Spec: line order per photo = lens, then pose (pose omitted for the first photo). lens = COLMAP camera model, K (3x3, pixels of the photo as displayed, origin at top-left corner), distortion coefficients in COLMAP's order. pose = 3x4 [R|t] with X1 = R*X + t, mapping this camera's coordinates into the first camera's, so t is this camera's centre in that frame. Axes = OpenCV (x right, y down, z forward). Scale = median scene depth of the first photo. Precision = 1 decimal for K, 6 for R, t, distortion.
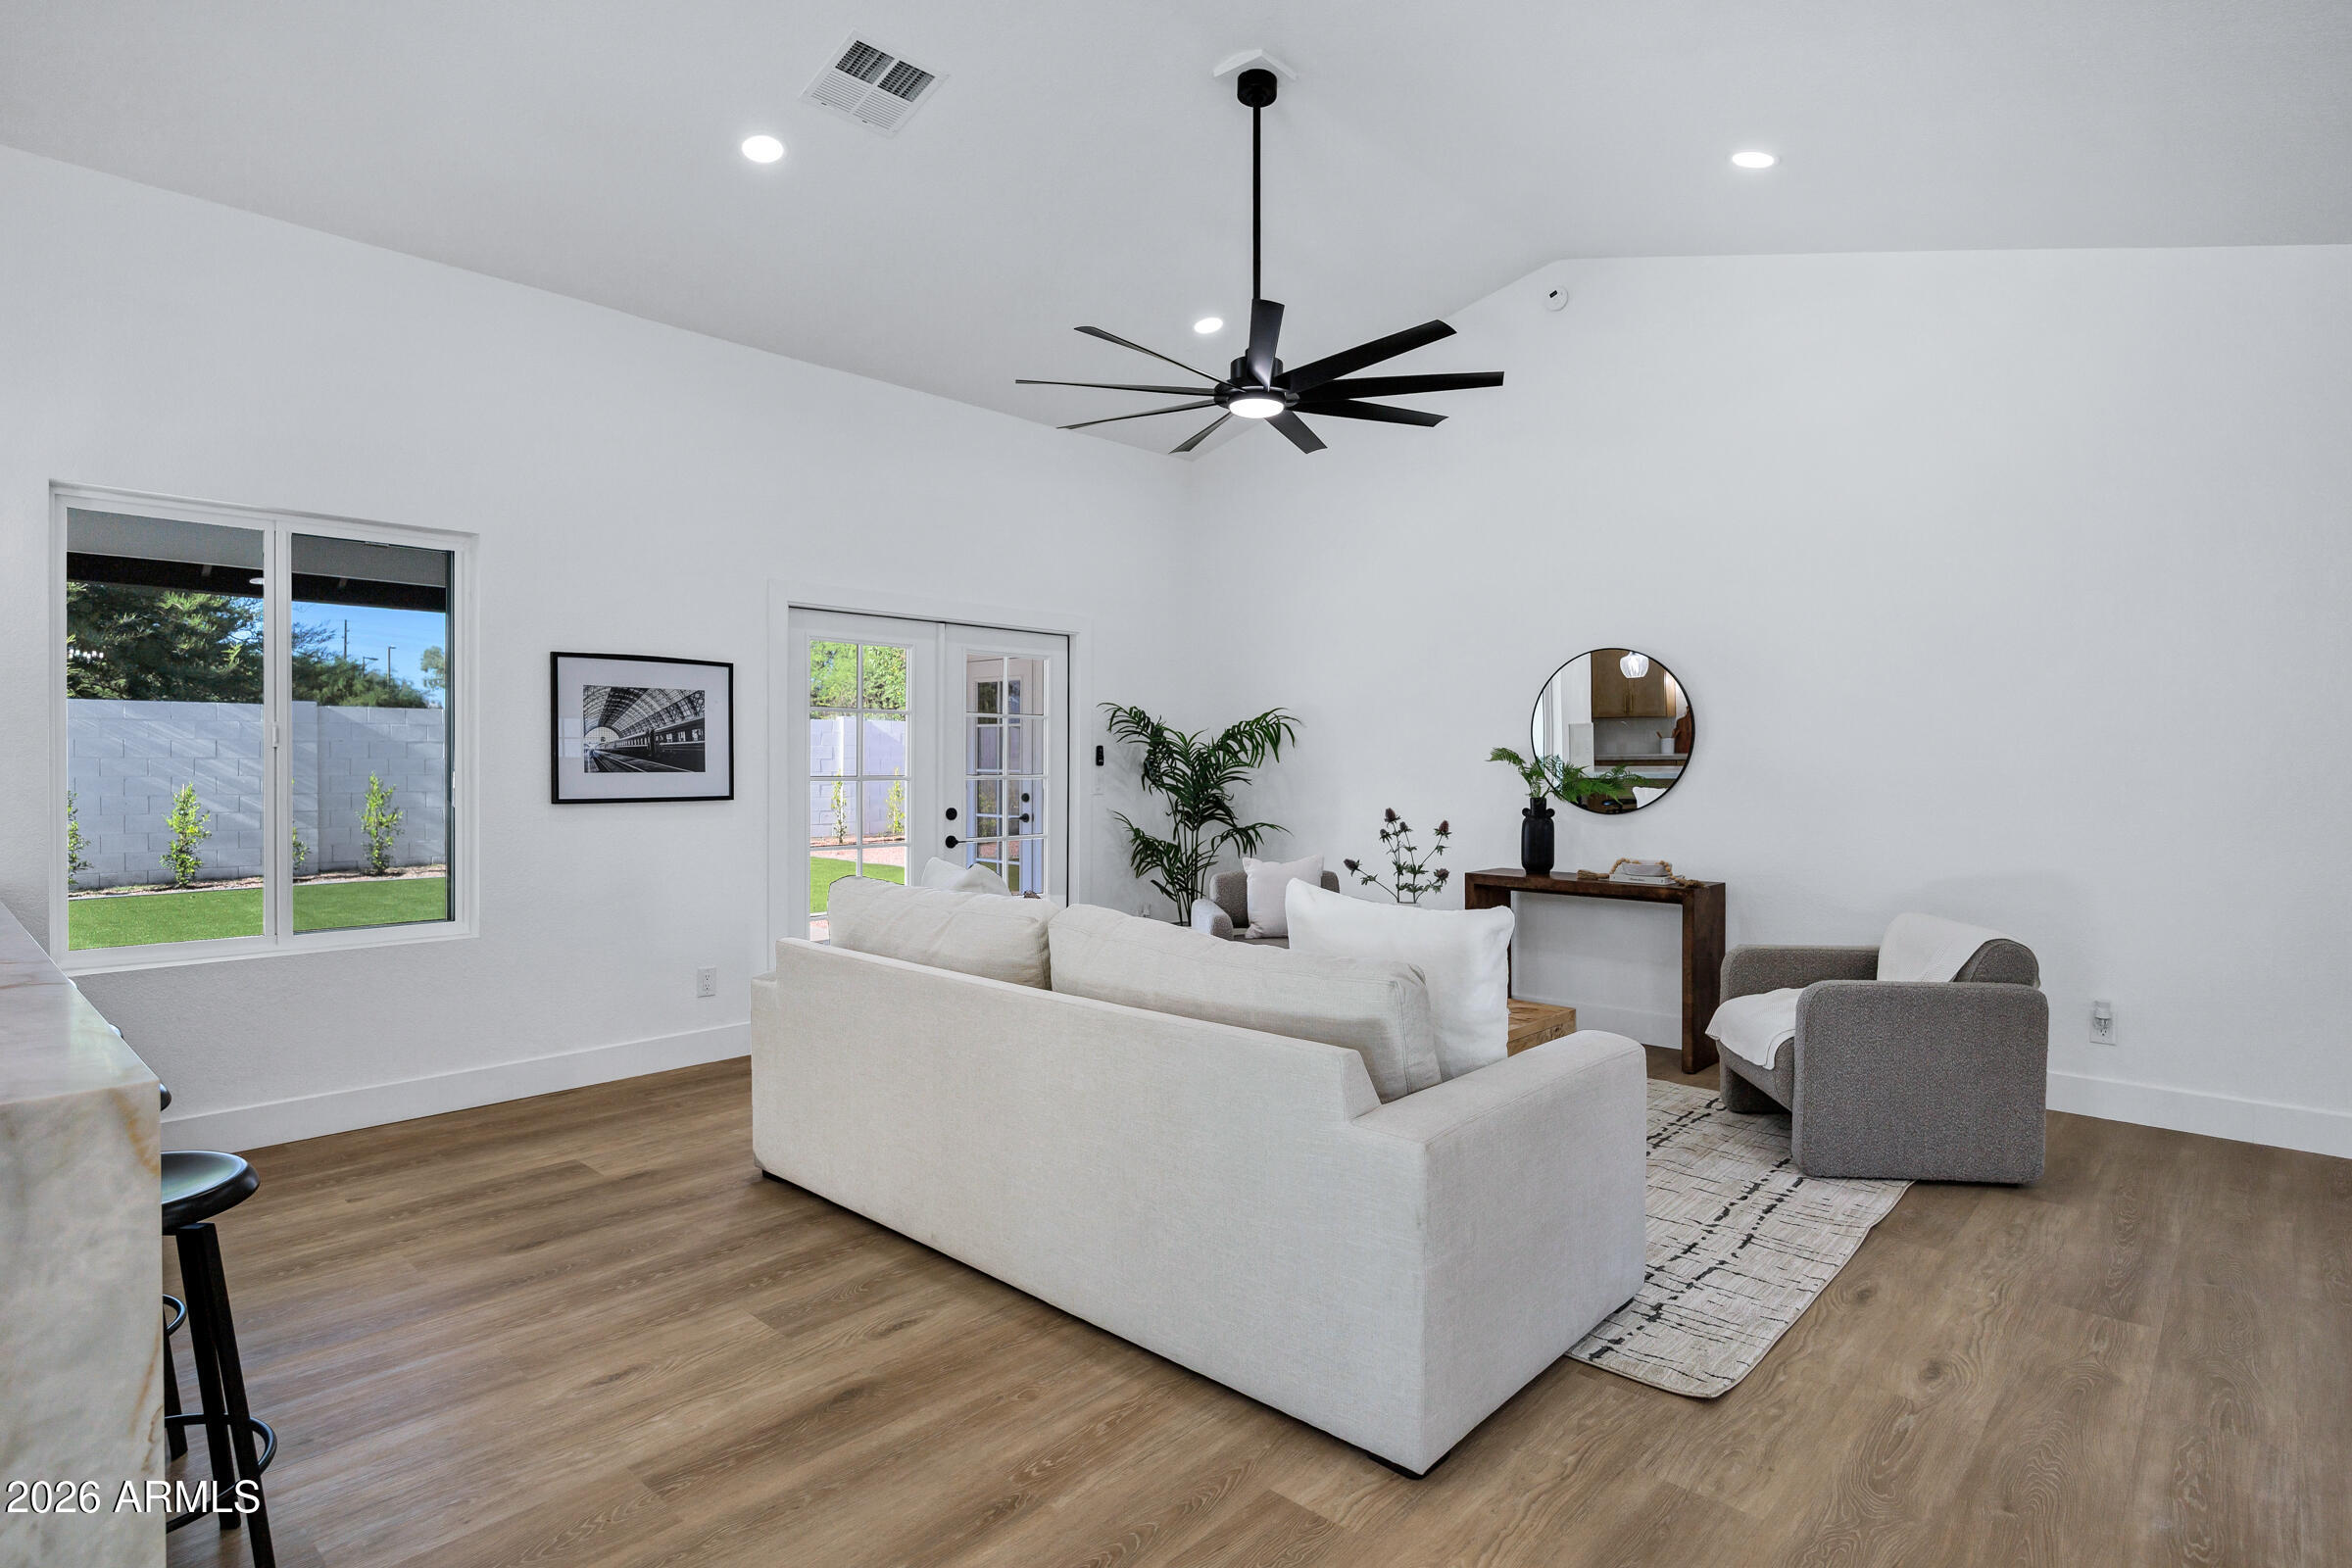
lens RADIAL K [[1209.7, 0, 1195.8], [0, 1209.7, 780.9], [0, 0, 1]] dist [-0.002991, -0.000662]
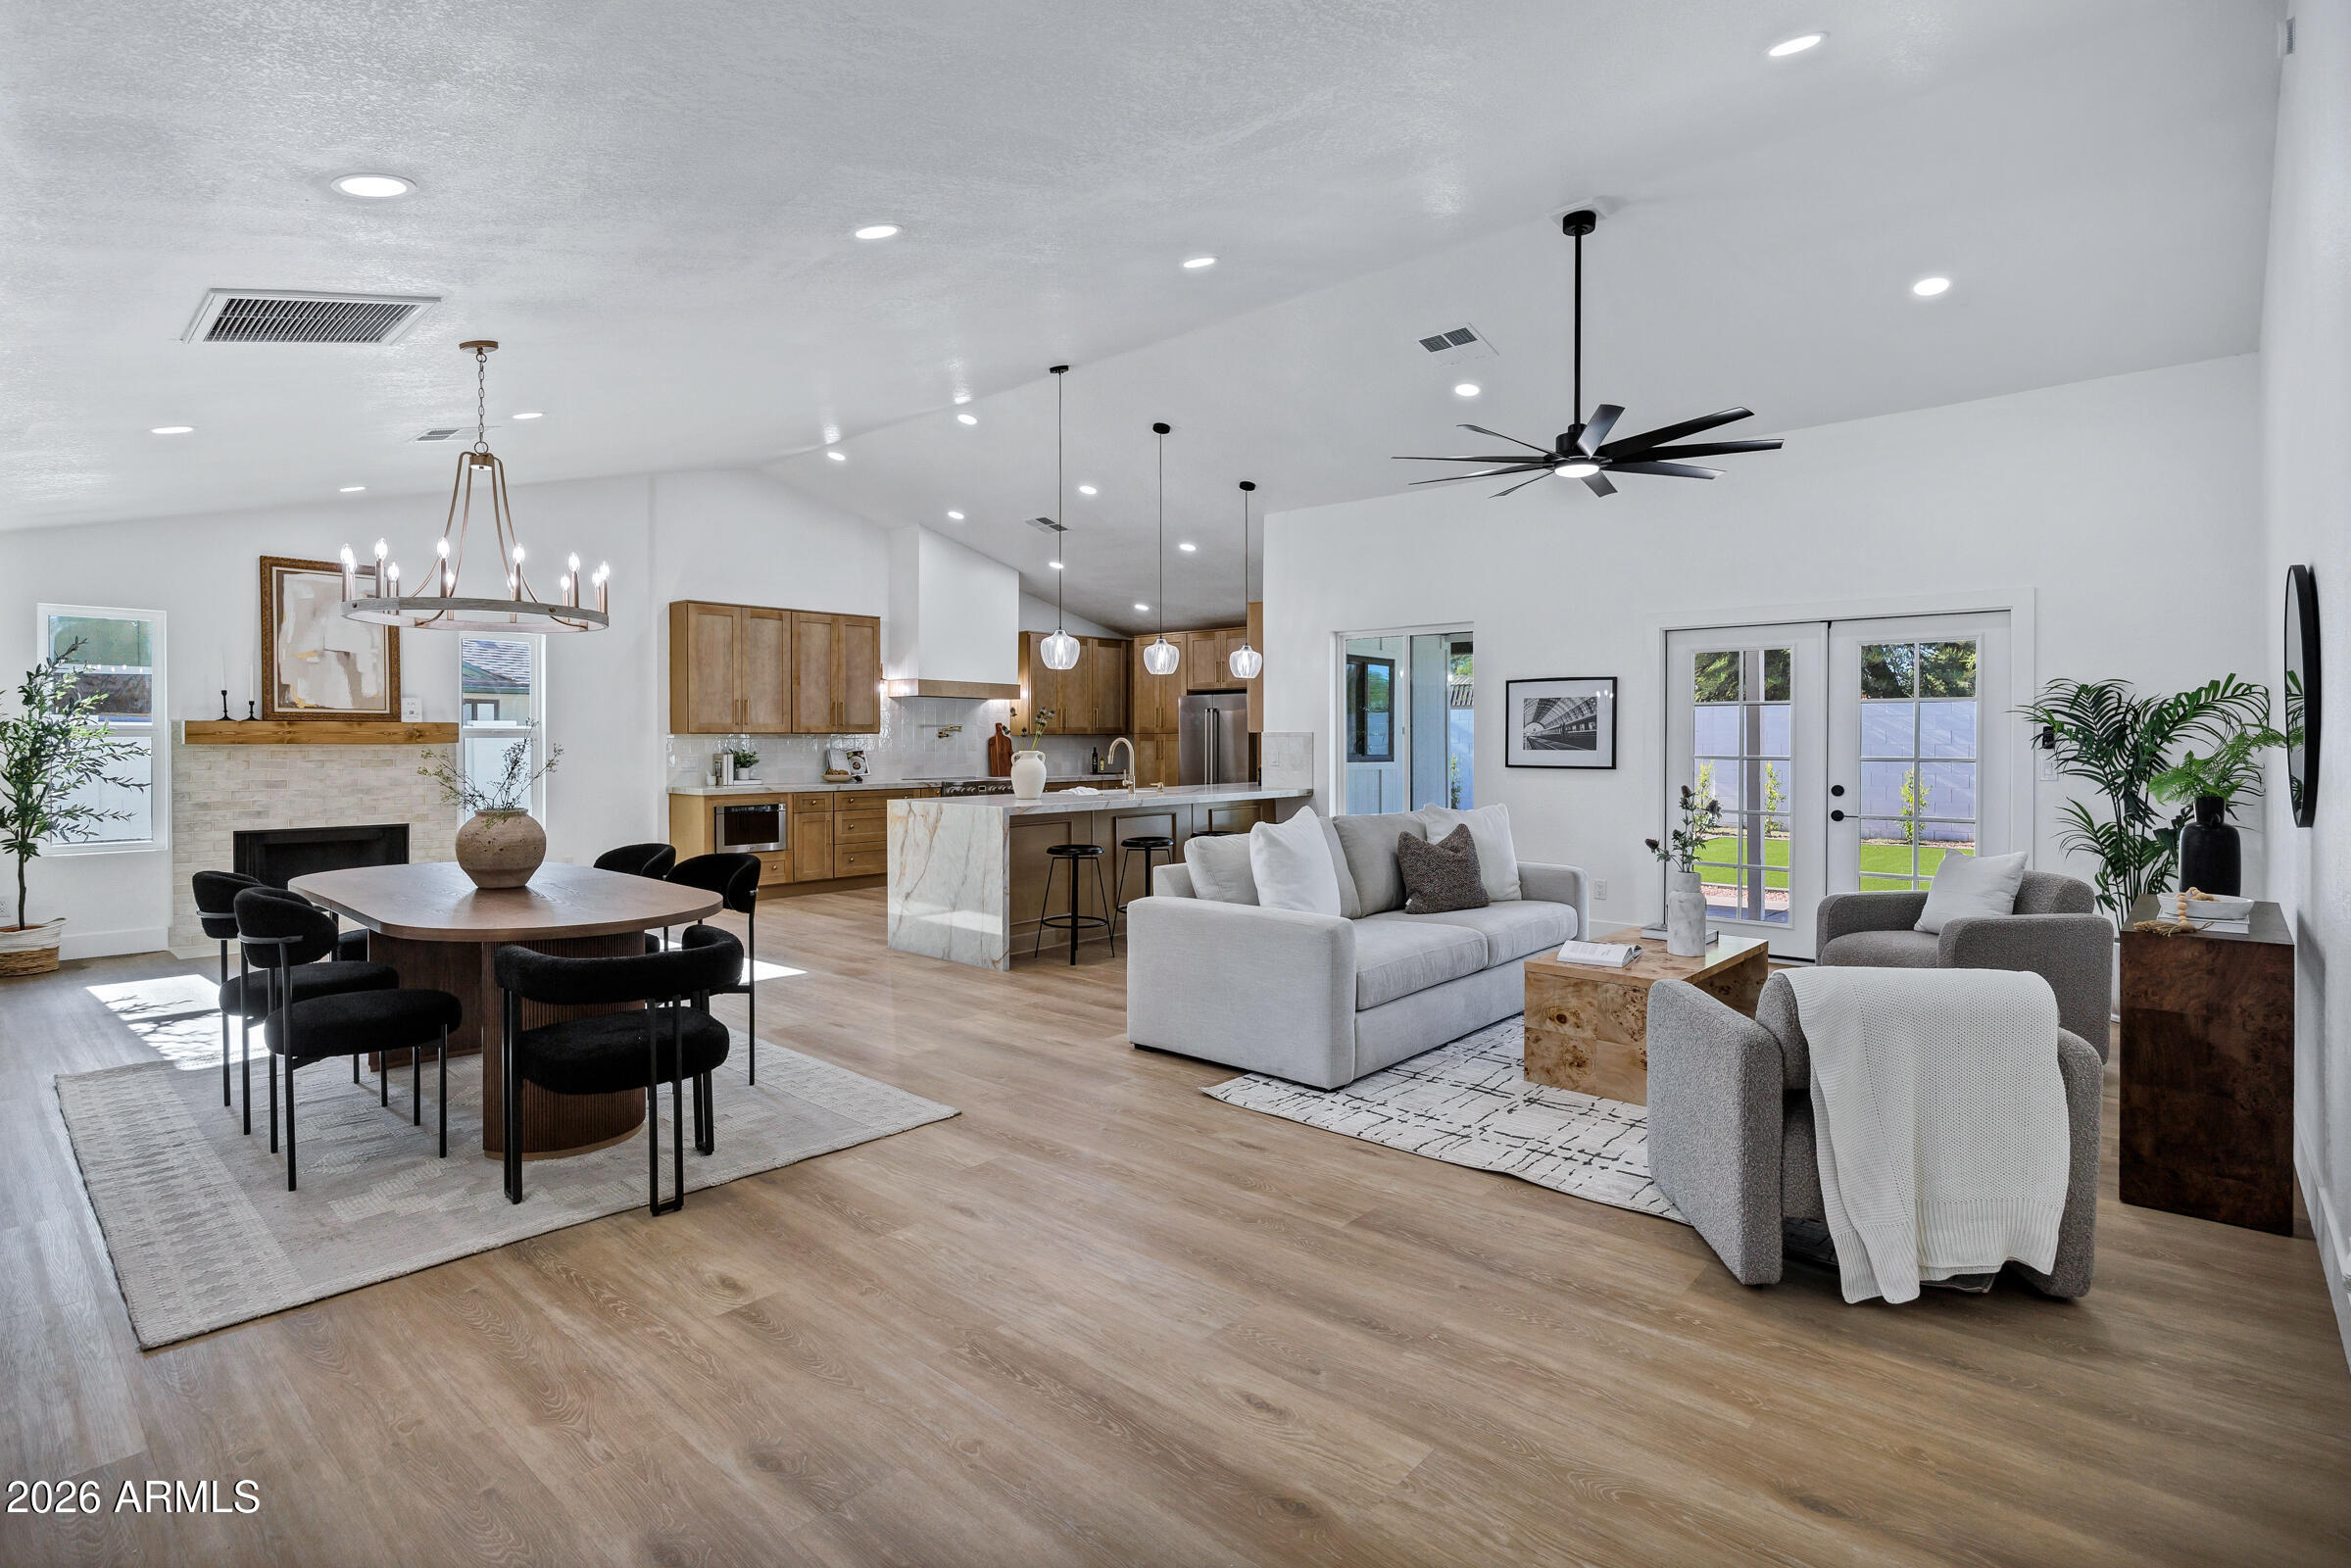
lens RADIAL K [[1151.2, 0, 1162.4], [0, 1151.2, 752.7], [0, 0, 1]] dist [0.011354, -0.004904]
pose [[0.005424, 0.008027, -0.999953, 1.055036], [-0.020260, 0.999763, 0.007916, -0.004766], [0.999780, 0.020217, 0.005585, 0.451265]]
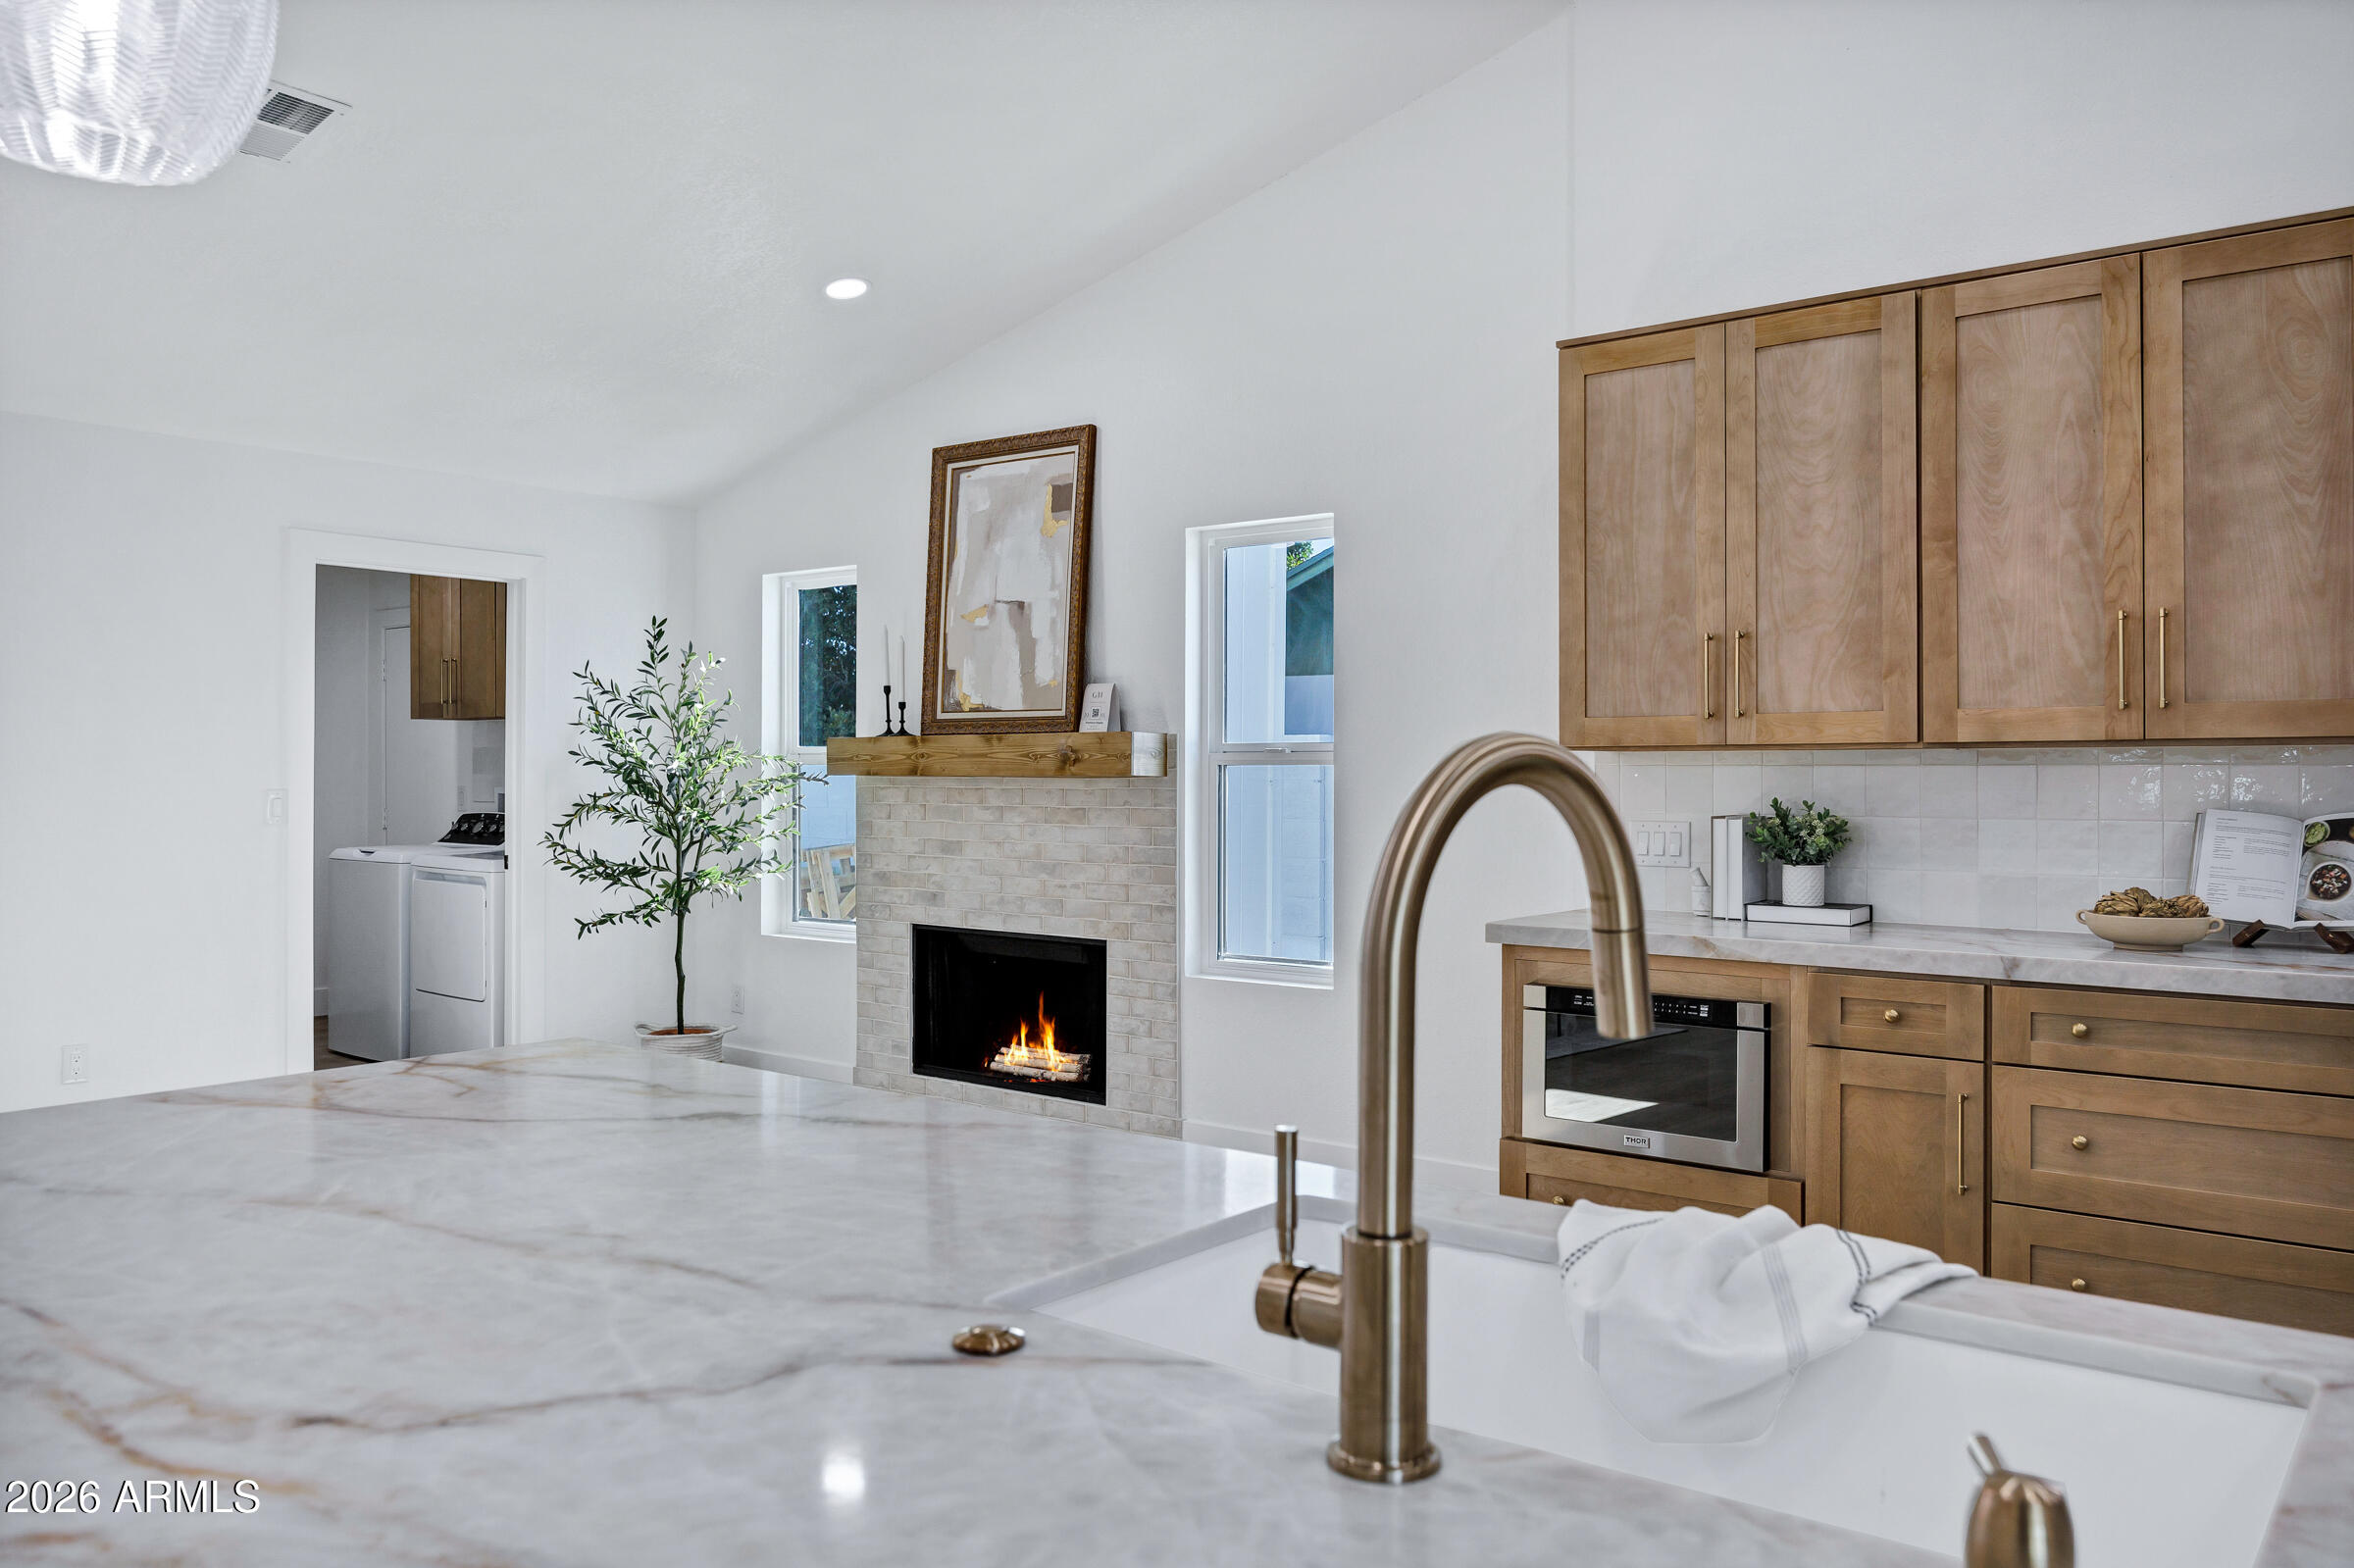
lens RADIAL K [[1753.5, 0, 1167.0], [0, 1753.5, 772.9], [0, 0, 1]] dist [-0.005894, -0.010753]
pose [[-0.998353, -0.006072, -0.057041, -0.532764], [-0.007226, 0.999773, 0.020047, -0.010376], [0.056906, 0.020426, -0.998171, 0.602955]]
